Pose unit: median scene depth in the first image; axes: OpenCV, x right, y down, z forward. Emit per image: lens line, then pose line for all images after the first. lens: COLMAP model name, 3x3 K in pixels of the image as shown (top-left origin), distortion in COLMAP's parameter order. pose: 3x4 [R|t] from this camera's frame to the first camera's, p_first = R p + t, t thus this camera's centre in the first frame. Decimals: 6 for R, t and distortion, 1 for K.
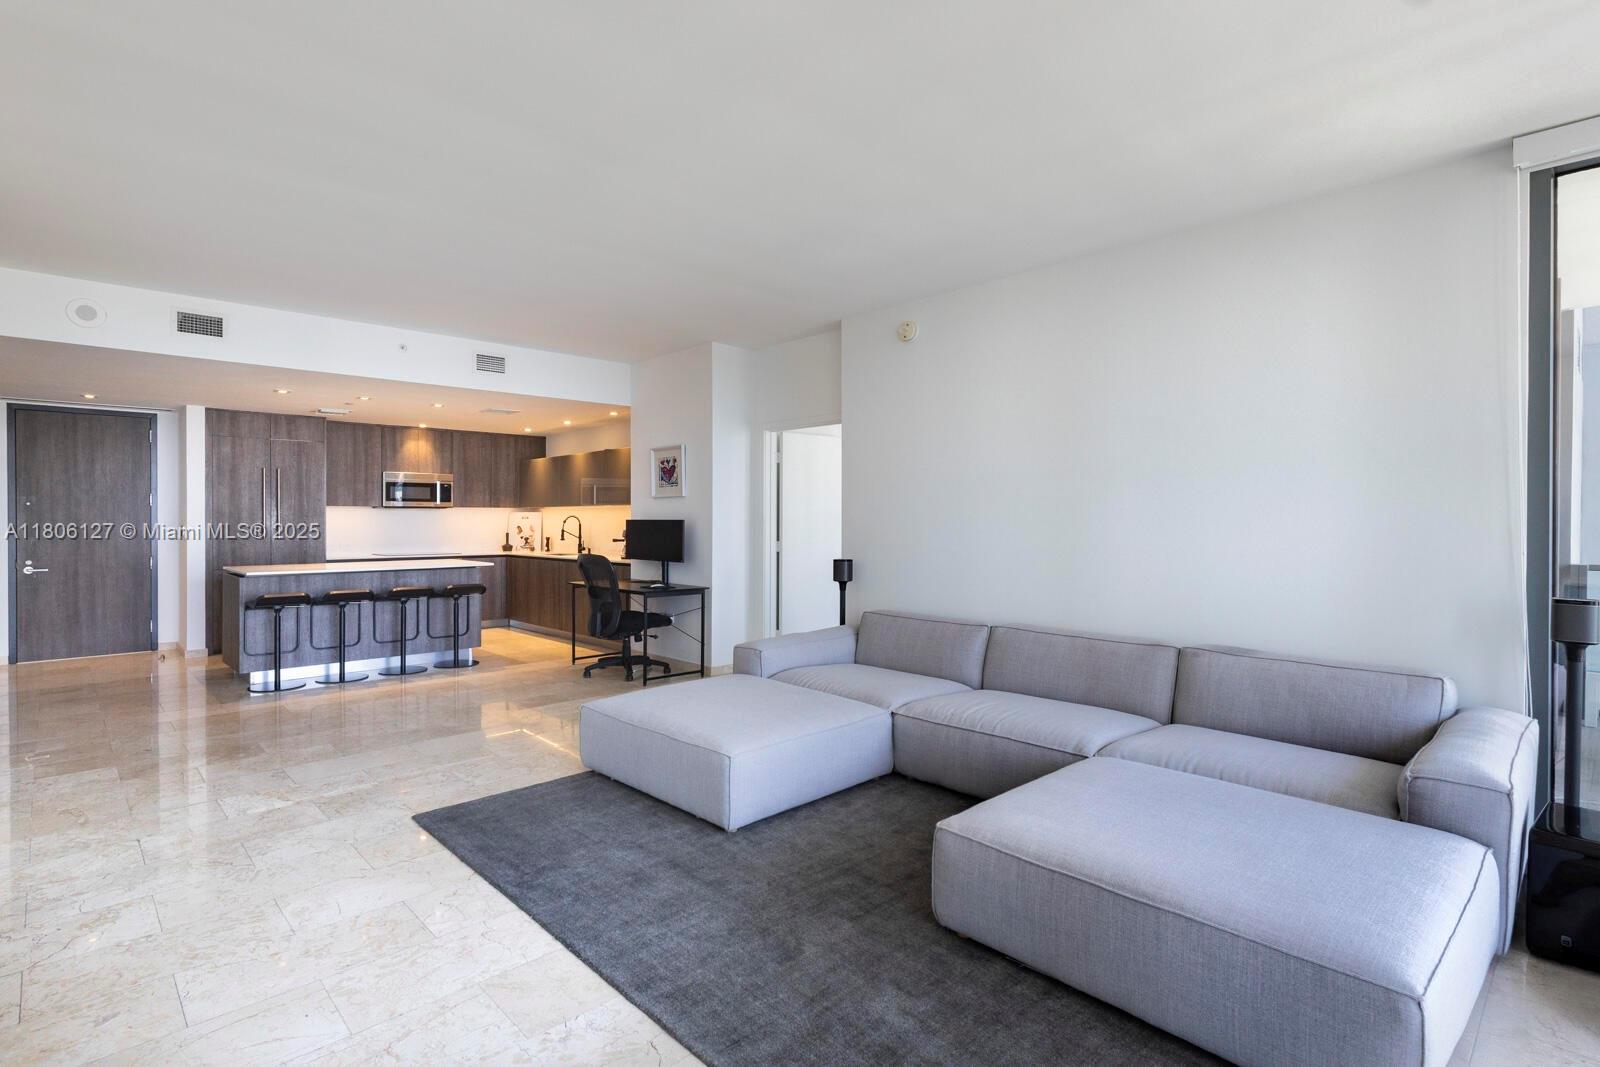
lens RADIAL K [[657.1, 0, 736.8], [0, 657.1, 523.8], [0, 0, 1]] dist [0.001627, -0.000091]
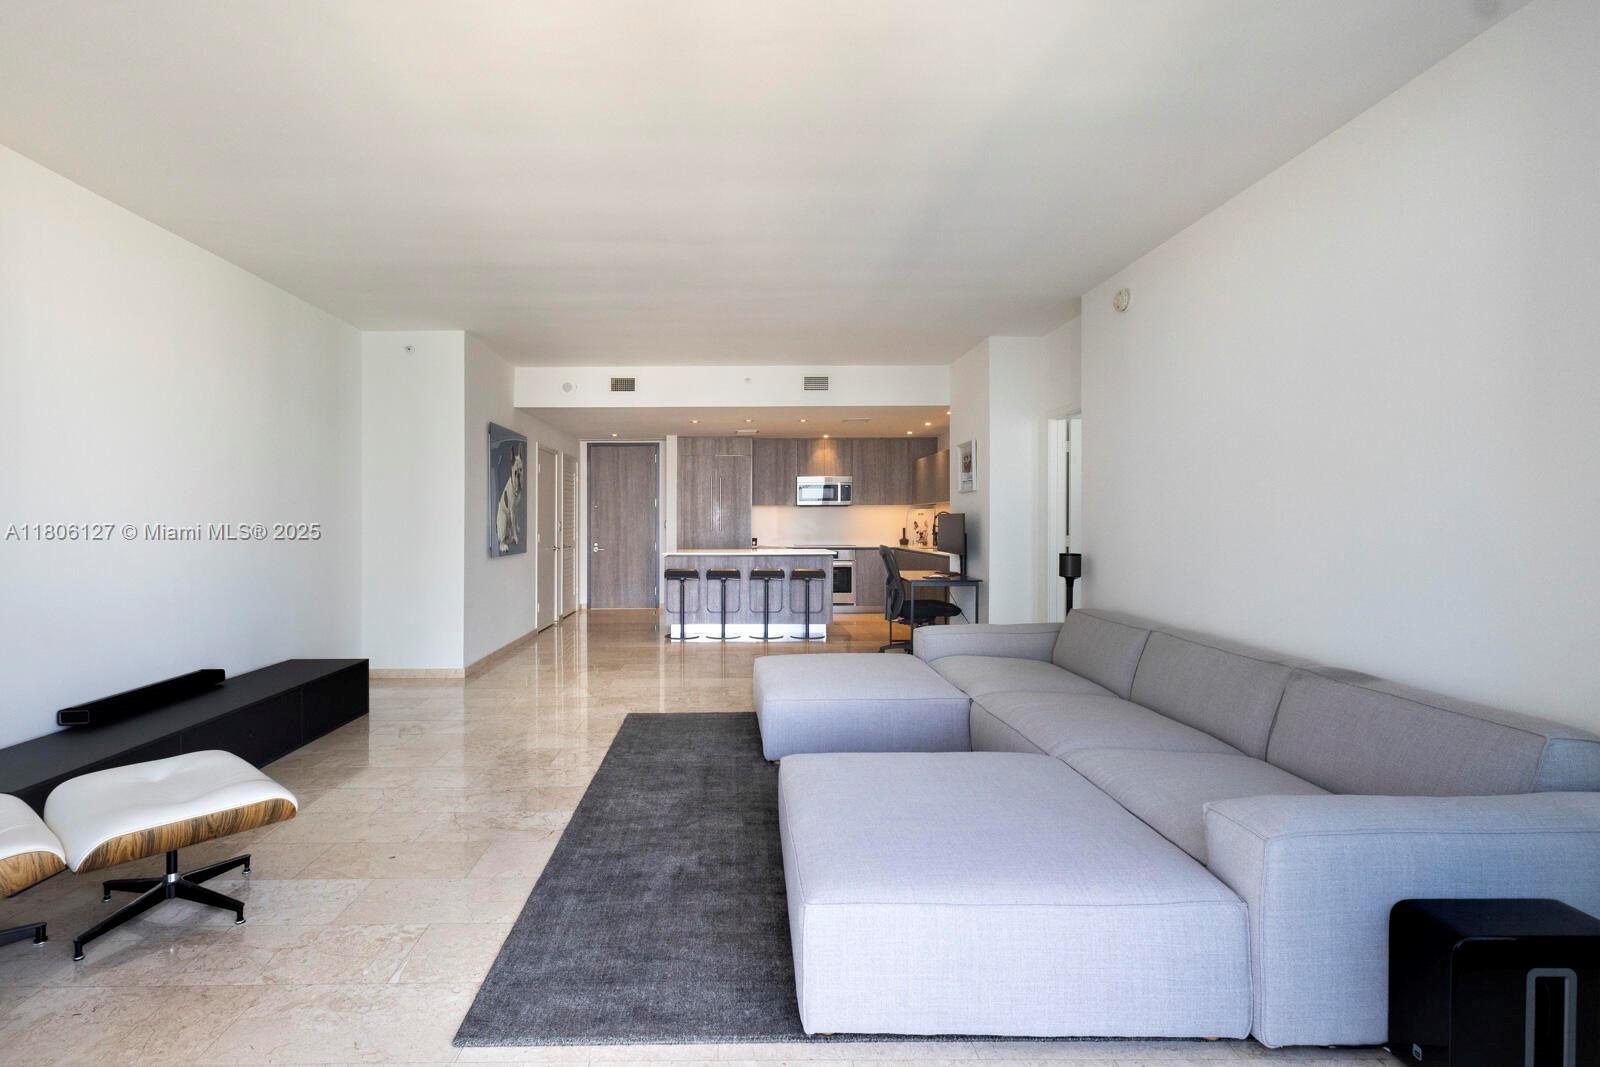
lens RADIAL K [[690.8, 0, 840.4], [0, 690.8, 523.9], [0, 0, 1]] dist [0.000704, 0.000368]
pose [[0.811669, 0.001244, -0.584116, 0.329417], [-0.000343, 0.999999, 0.001653, 0.007313], [0.584117, -0.001141, 0.811668, 0.009086]]
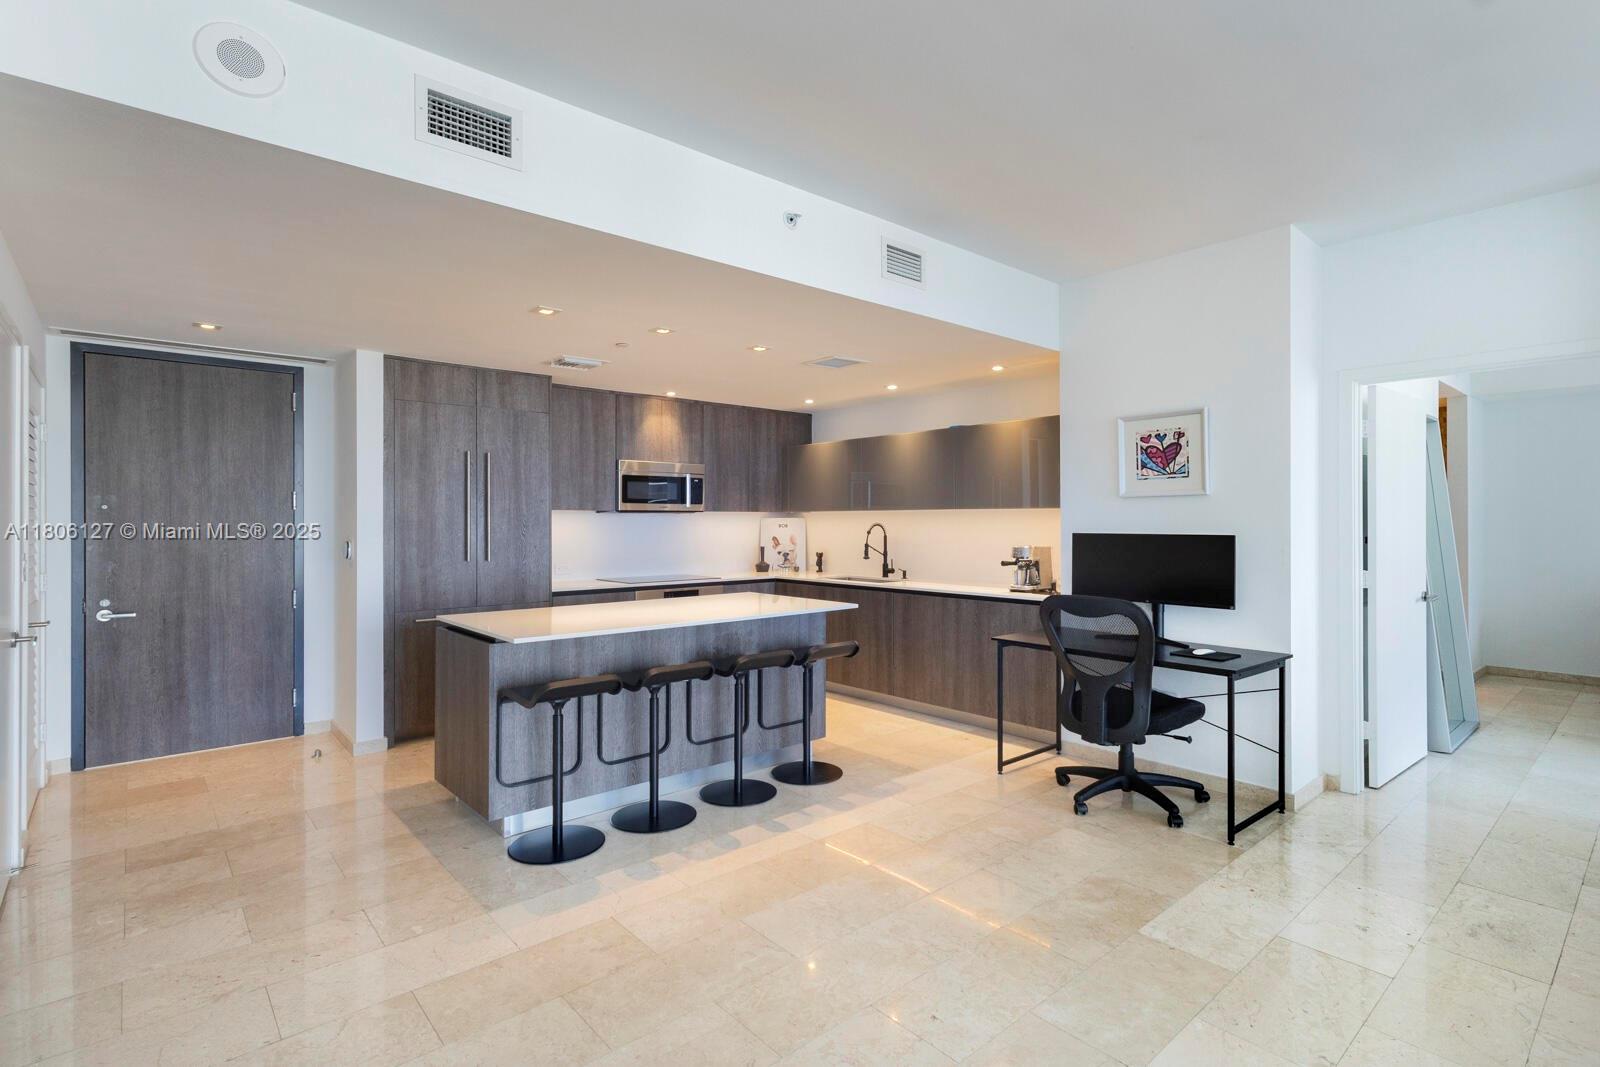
lens RADIAL K [[690.8, 0, 840.4], [0, 690.8, 523.9], [0, 0, 1]] dist [0.000704, 0.000368]
pose [[0.999975, -0.000024, -0.007080, -0.360876], [-0.000002, 0.999993, -0.003667, -0.011649], [0.007080, 0.003667, 0.999968, 0.336647]]
